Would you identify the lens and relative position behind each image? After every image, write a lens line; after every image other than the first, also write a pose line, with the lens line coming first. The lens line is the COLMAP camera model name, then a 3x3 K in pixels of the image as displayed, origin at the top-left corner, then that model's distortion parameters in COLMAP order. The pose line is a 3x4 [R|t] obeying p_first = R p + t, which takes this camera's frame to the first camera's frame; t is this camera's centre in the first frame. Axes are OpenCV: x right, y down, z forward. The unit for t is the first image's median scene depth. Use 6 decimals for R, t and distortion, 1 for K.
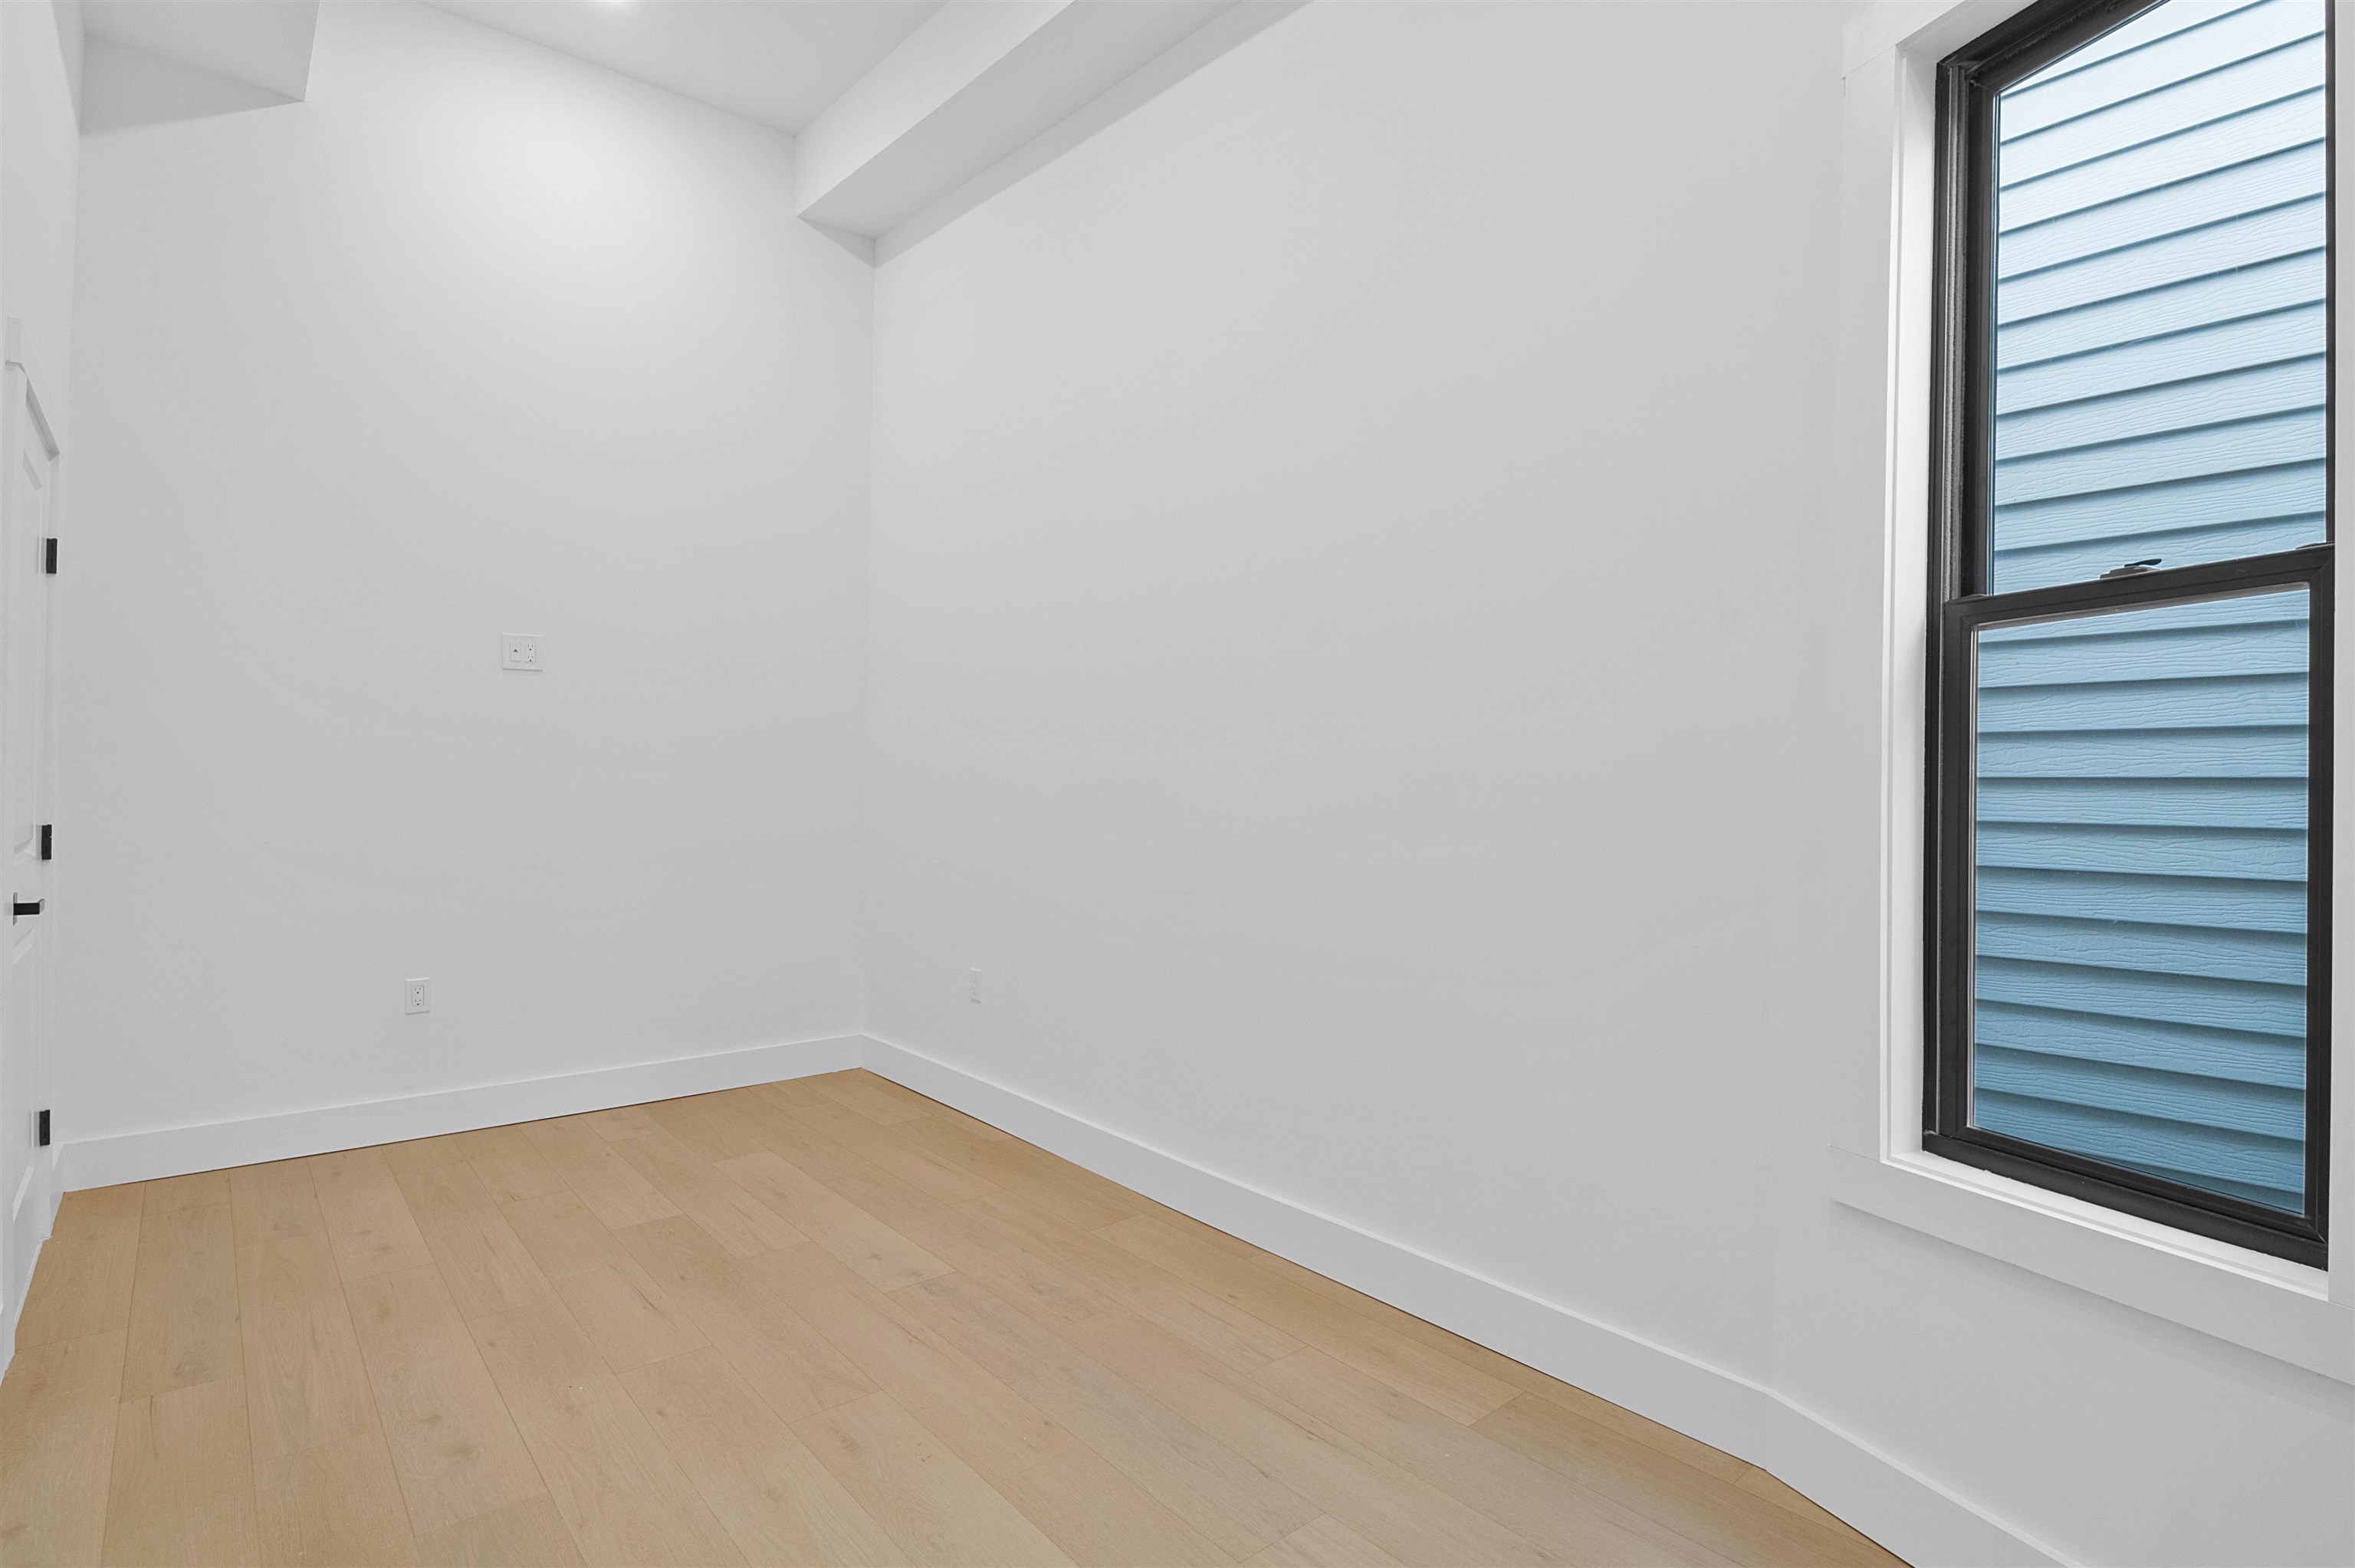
lens RADIAL K [[1138.6, 0, 1180.5], [0, 1138.6, 777.4], [0, 0, 1]] dist [0.007360, -0.017639]
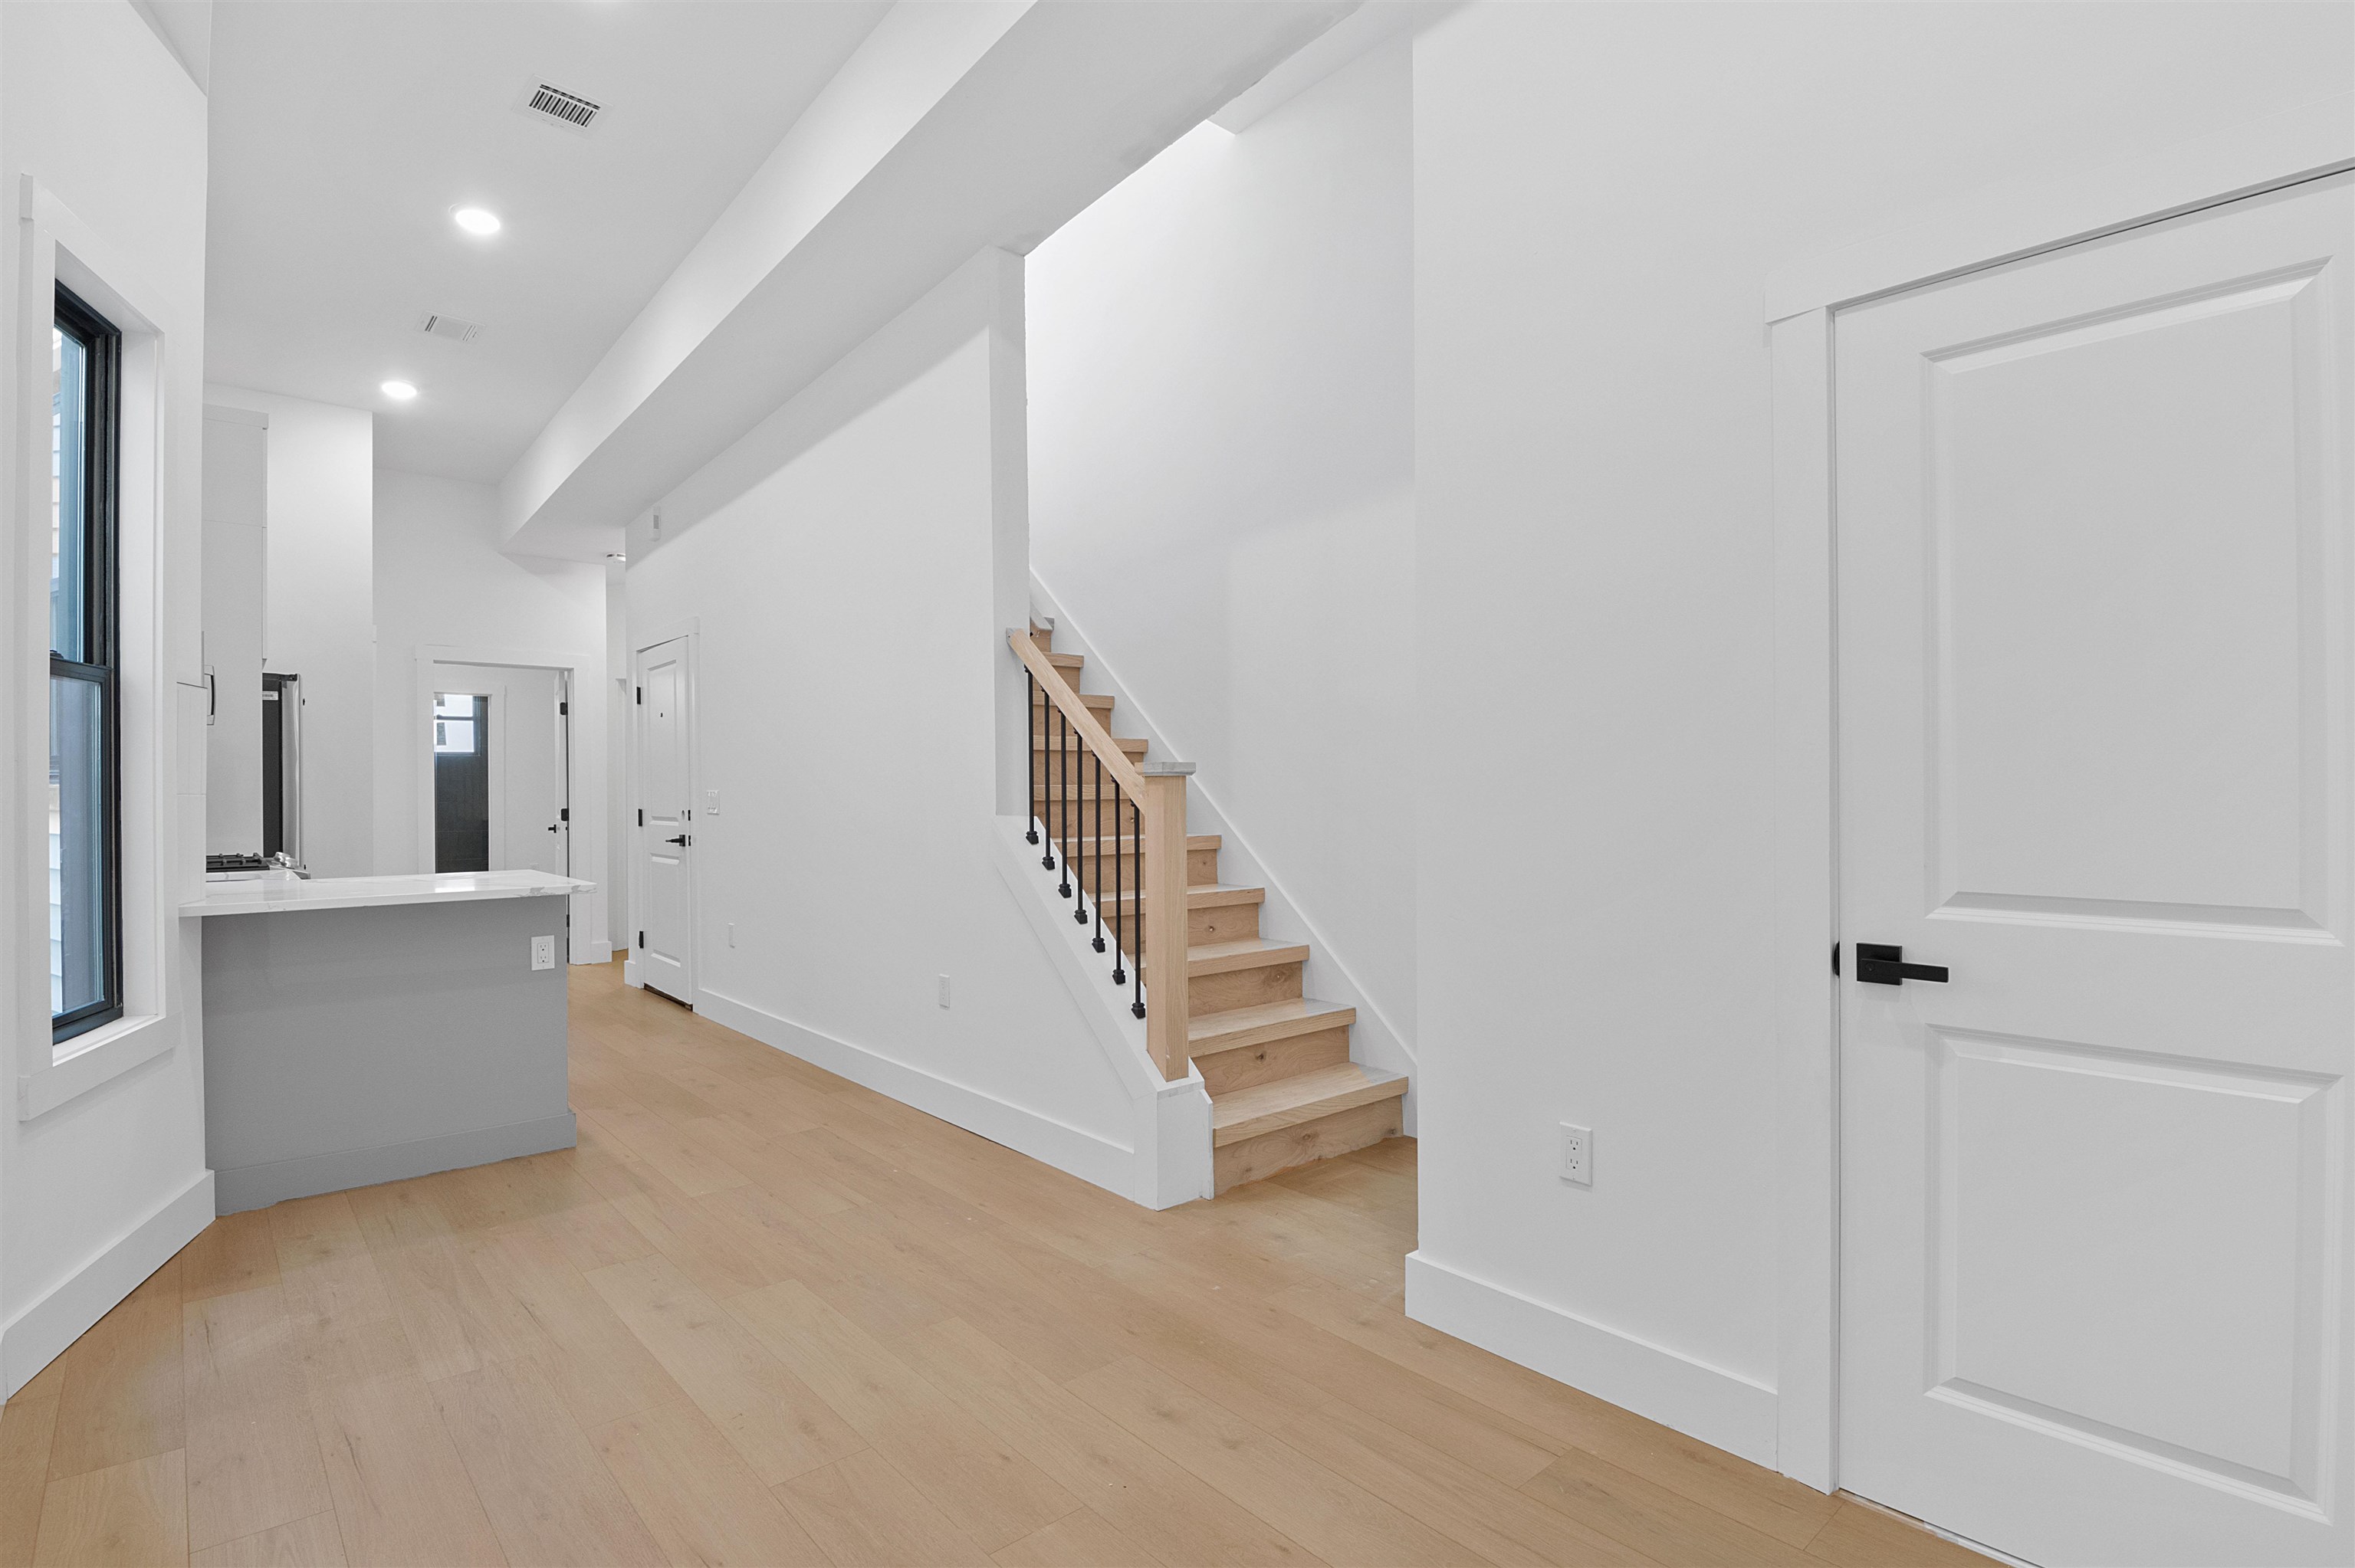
lens RADIAL K [[1138.6, 0, 1180.5], [0, 1138.6, 777.4], [0, 0, 1]] dist [0.007360, -0.017639]
pose [[-0.999876, -0.010940, -0.011324, -0.381180], [-0.010718, 0.999752, -0.019506, 0.004265], [0.011534, -0.019382, -0.999746, 1.282928]]
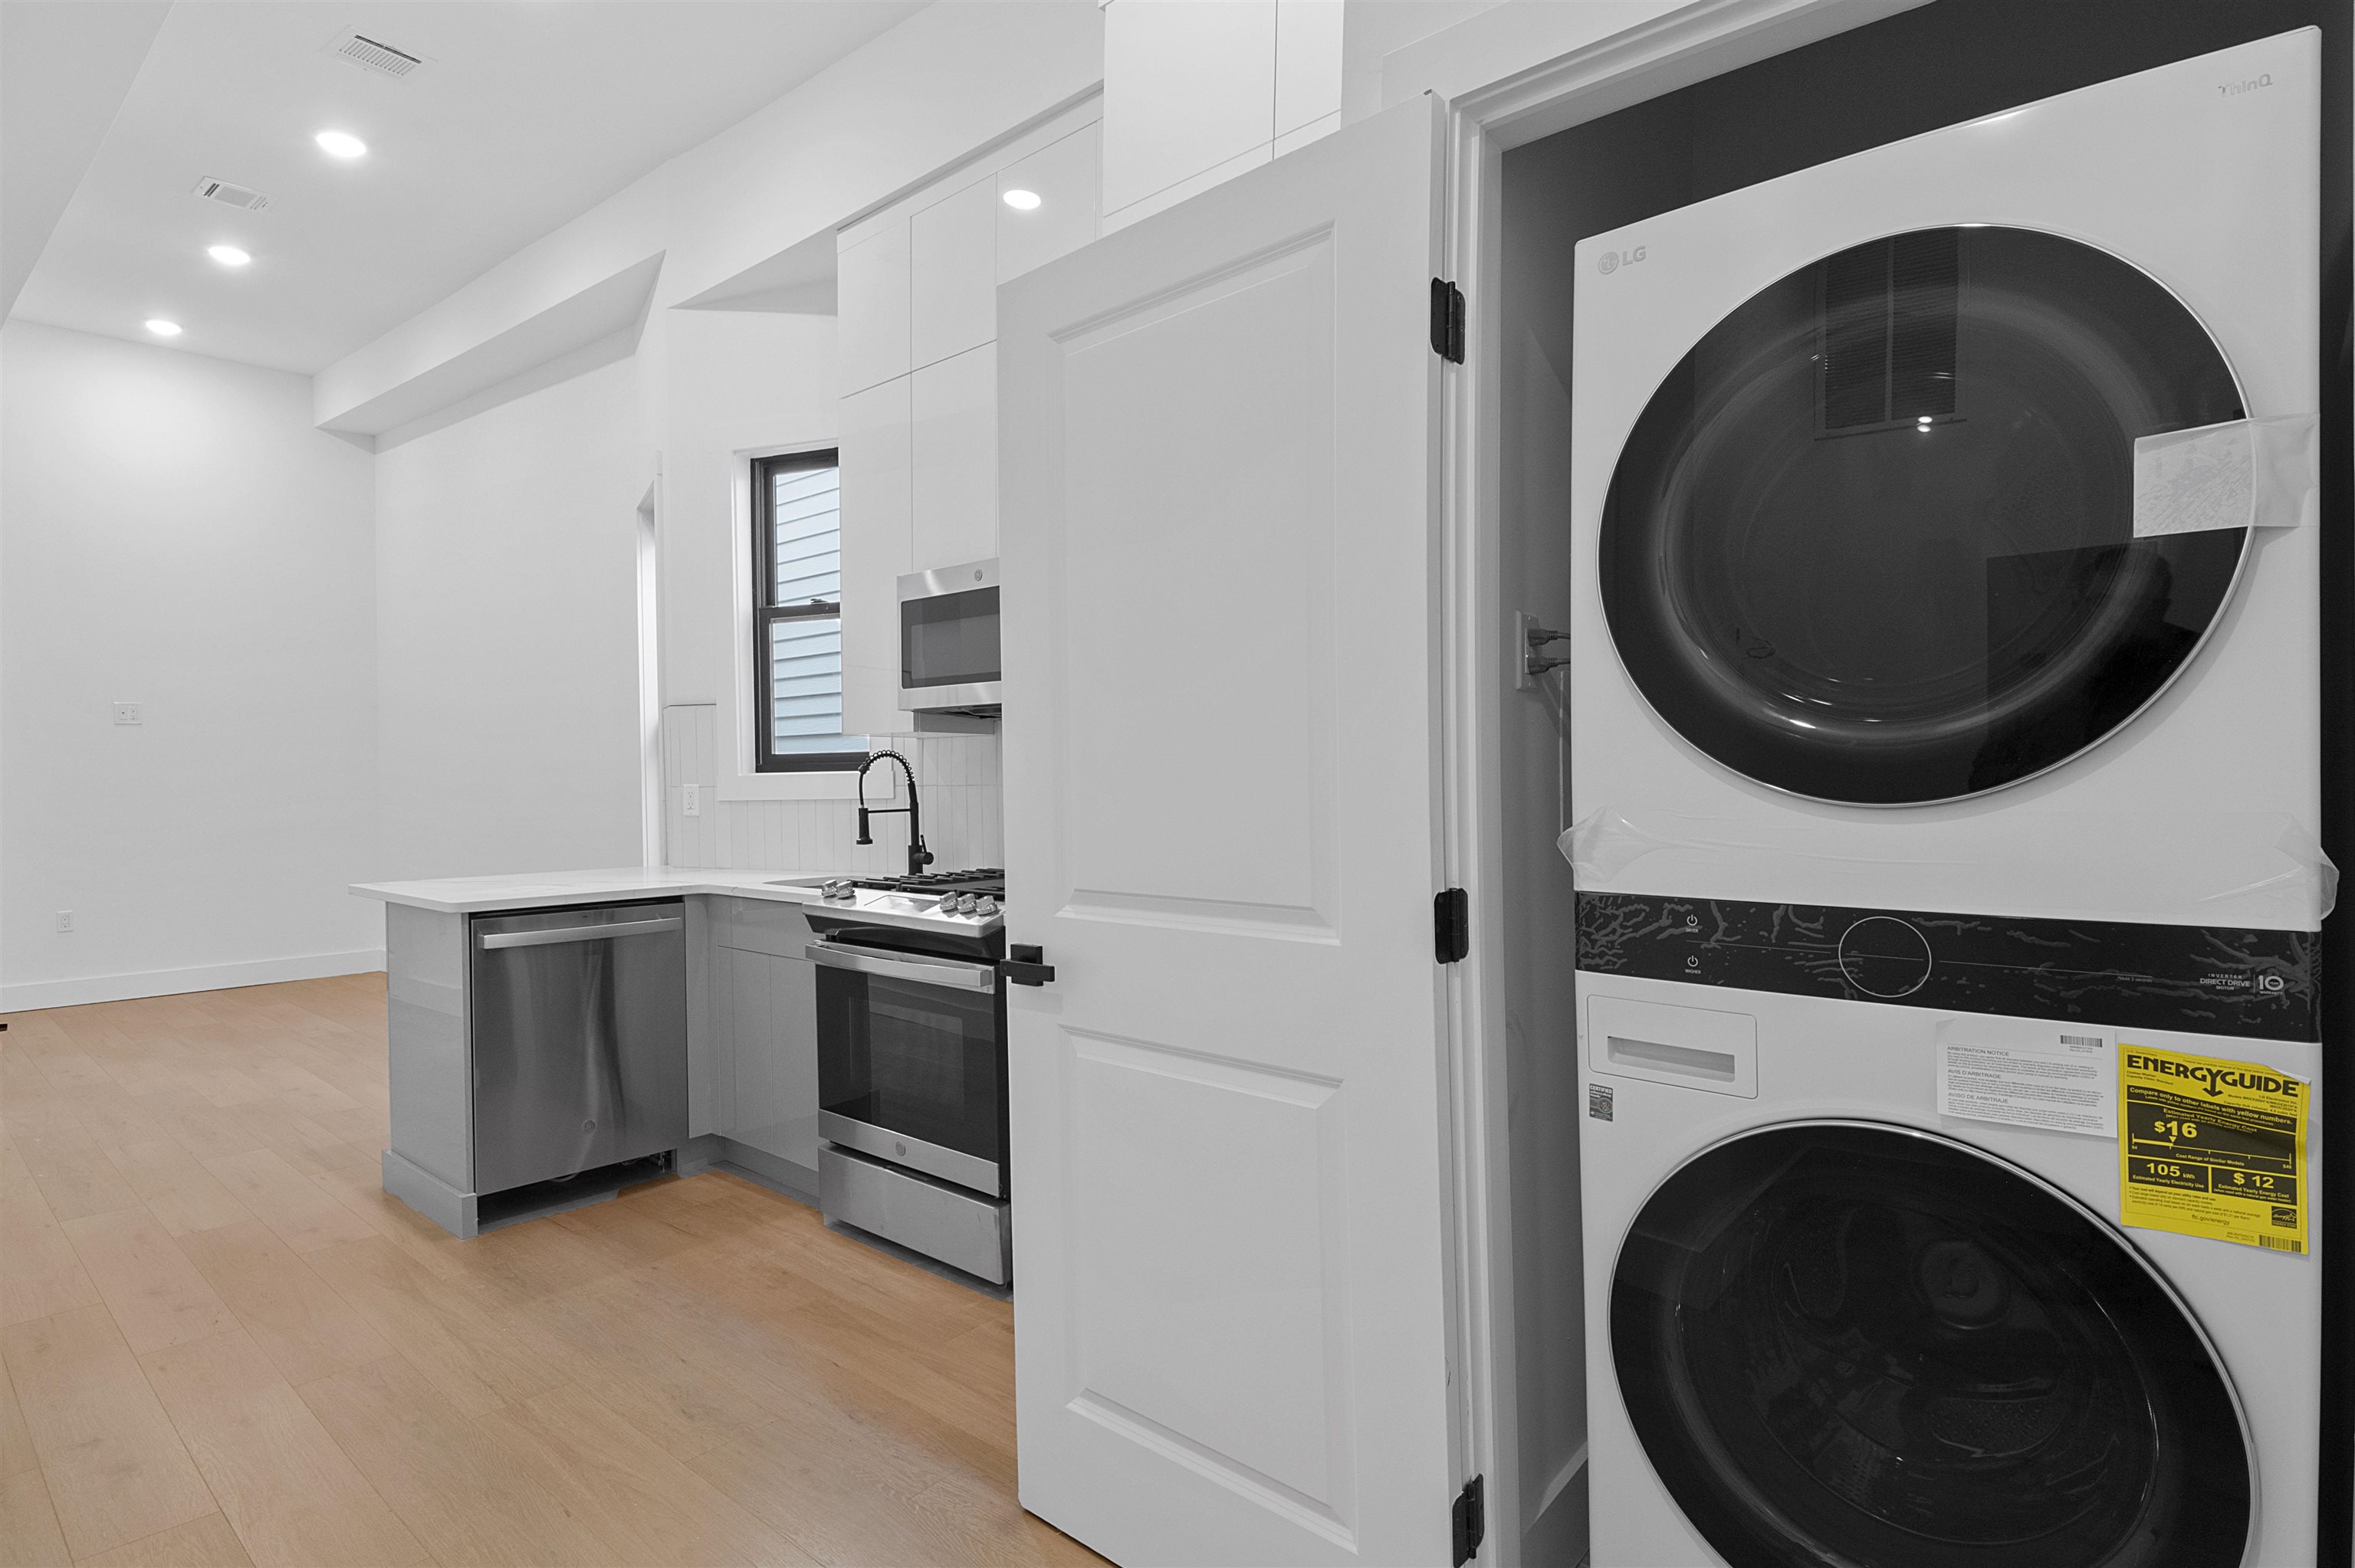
lens RADIAL K [[1147.2, 0, 1133.7], [0, 1147.2, 795.1], [0, 0, 1]] dist [0.016370, -0.028877]
pose [[0.989616, -0.022215, 0.142010, 0.749604], [0.019329, 0.999578, 0.021672, 0.000148], [-0.142432, -0.018702, 0.989628, -1.009037]]
